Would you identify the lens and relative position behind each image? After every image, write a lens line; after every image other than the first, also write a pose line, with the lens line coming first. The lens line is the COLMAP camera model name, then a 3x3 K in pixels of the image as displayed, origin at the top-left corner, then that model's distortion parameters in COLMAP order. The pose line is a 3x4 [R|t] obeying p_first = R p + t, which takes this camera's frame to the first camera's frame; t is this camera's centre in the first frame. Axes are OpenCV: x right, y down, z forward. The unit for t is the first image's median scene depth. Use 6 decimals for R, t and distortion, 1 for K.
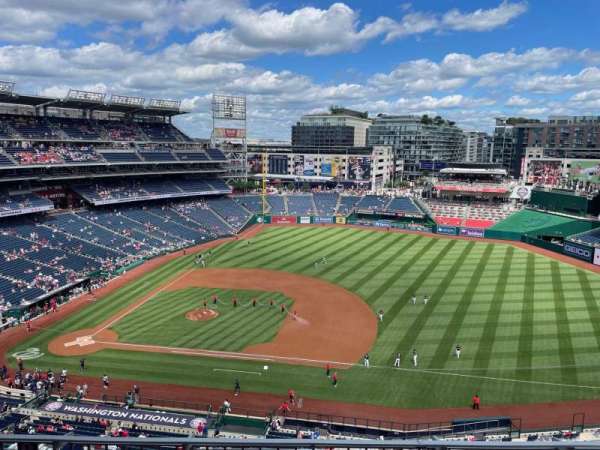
lens RADIAL K [[434.6, 0, 300.0], [0, 434.6, 225.0], [0, 0, 1]] dist [0.096239, -0.129935]
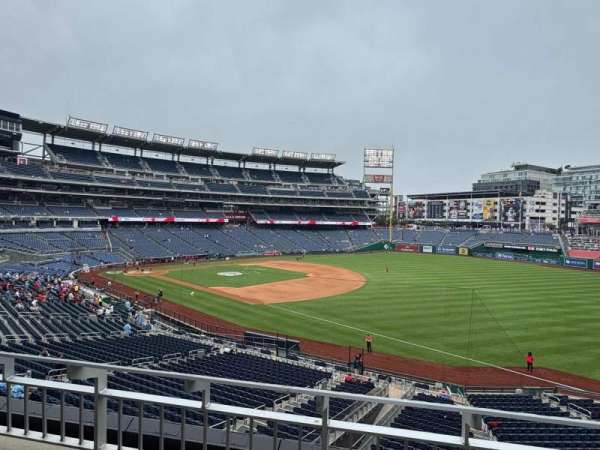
lens RADIAL K [[356.8, 0, 300.0], [0, 356.8, 225.0], [0, 0, 1]] dist [-0.002836, -0.001314]
pose [[0.833536, 0.017096, -0.552201, 0.179875], [-0.107118, 0.985554, -0.131180, 0.060530], [0.541981, 0.168494, 0.823326, 0.073228]]
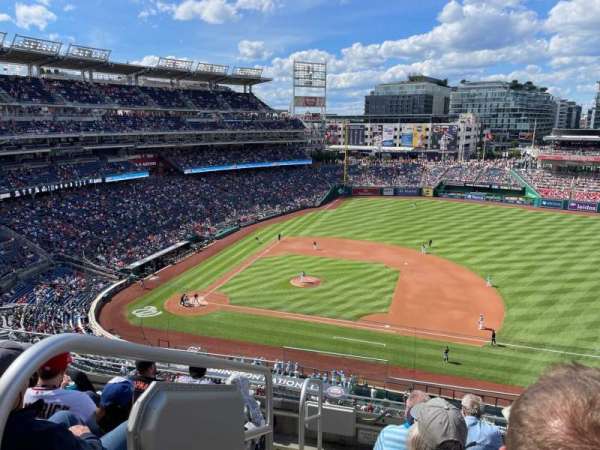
lens RADIAL K [[434.6, 0, 300.0], [0, 434.6, 225.0], [0, 0, 1]] dist [0.096239, -0.129935]
pose [[0.990452, 0.021882, -0.136108, -0.036803], [-0.014565, 0.998406, 0.054524, 0.009341], [0.137084, -0.052021, 0.989193, 0.017873]]
